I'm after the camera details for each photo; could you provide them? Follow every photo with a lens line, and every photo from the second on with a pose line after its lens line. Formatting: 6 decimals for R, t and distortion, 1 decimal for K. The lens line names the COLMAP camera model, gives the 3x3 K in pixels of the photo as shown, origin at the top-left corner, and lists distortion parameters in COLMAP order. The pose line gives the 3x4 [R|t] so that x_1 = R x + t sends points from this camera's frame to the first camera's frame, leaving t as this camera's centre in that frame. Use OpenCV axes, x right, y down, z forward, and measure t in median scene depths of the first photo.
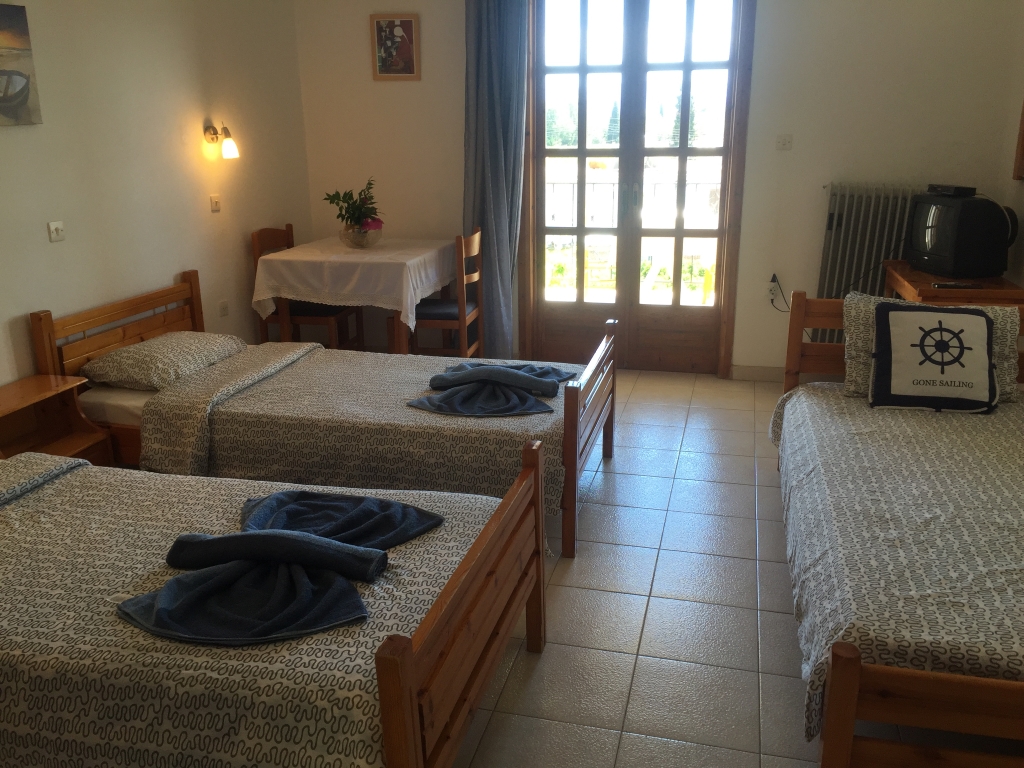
lens RADIAL K [[879.0, 0, 510.2], [0, 879.0, 386.0], [0, 0, 1]] dist [0.069613, -0.089442]
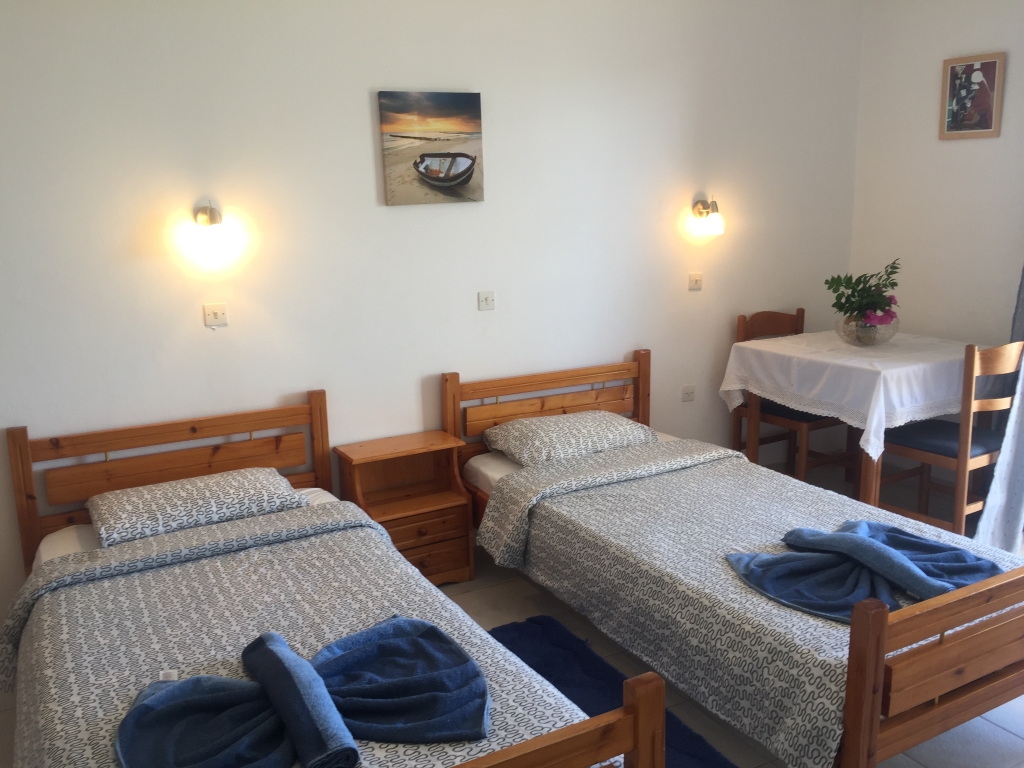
lens RADIAL K [[879.0, 0, 510.8], [0, 879.0, 384.3], [0, 0, 1]] dist [0.069613, -0.089442]
pose [[0.685699, 0.146596, -0.712970, 0.263924], [-0.199054, 0.979937, 0.010048, -0.090354], [0.700139, 0.135030, 0.701122, 0.292937]]
